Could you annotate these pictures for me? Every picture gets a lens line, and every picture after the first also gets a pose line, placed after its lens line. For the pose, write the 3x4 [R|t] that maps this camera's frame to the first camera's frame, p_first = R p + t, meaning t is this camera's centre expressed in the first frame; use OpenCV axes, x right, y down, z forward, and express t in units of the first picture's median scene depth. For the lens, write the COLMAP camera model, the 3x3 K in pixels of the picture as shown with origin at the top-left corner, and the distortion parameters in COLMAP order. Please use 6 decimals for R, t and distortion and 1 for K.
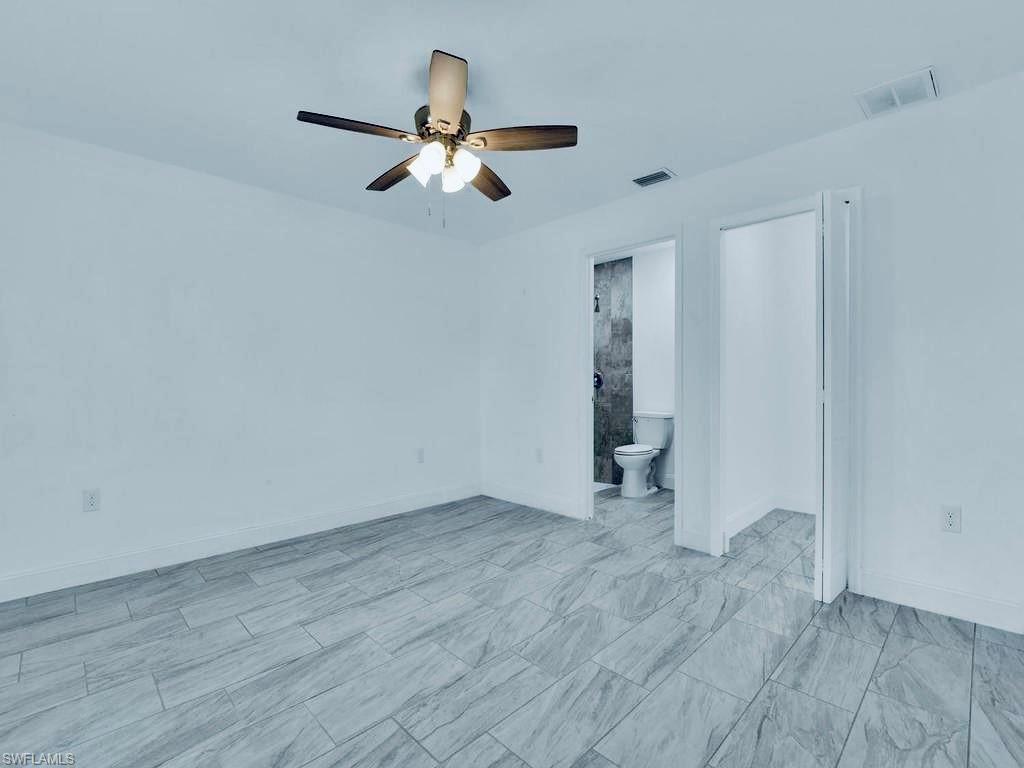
lens RADIAL K [[476.1, 0, 509.9], [0, 476.1, 383.9], [0, 0, 1]] dist [0.000652, -0.000082]
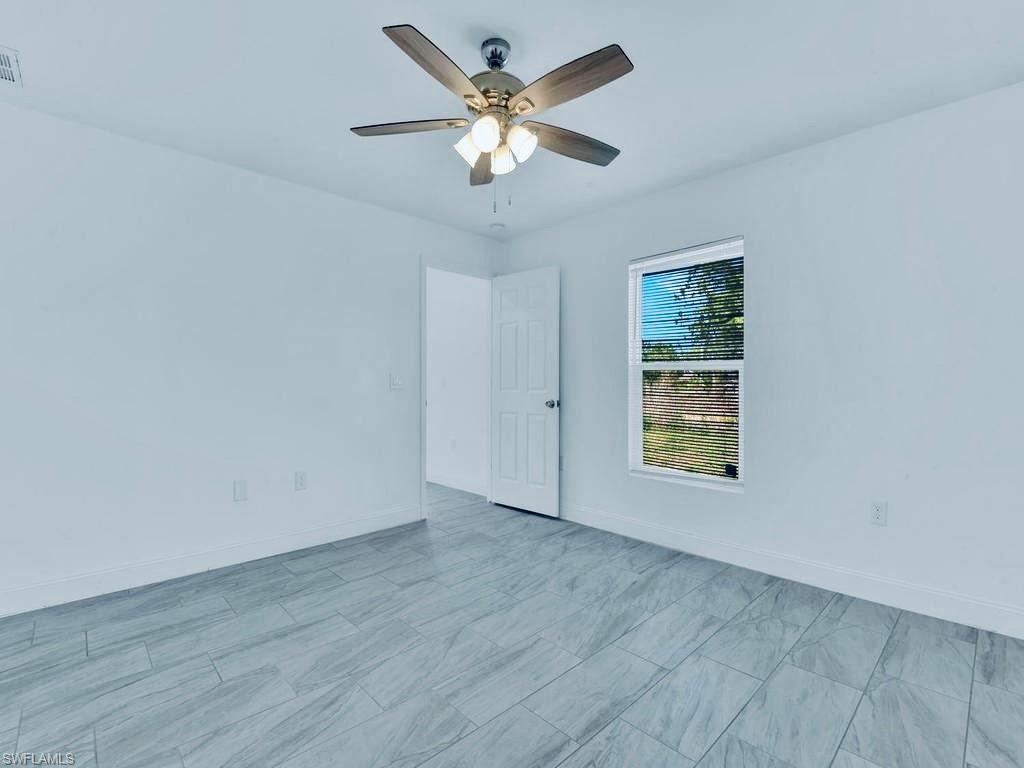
lens RADIAL K [[476.1, 0, 511.0], [0, 476.1, 386.0], [0, 0, 1]] dist [0.000652, -0.000082]
pose [[-0.999857, 0.004547, 0.016316, -0.109449], [0.004680, 0.999956, 0.008136, -0.003066], [-0.016278, 0.008211, -0.999834, 1.122512]]
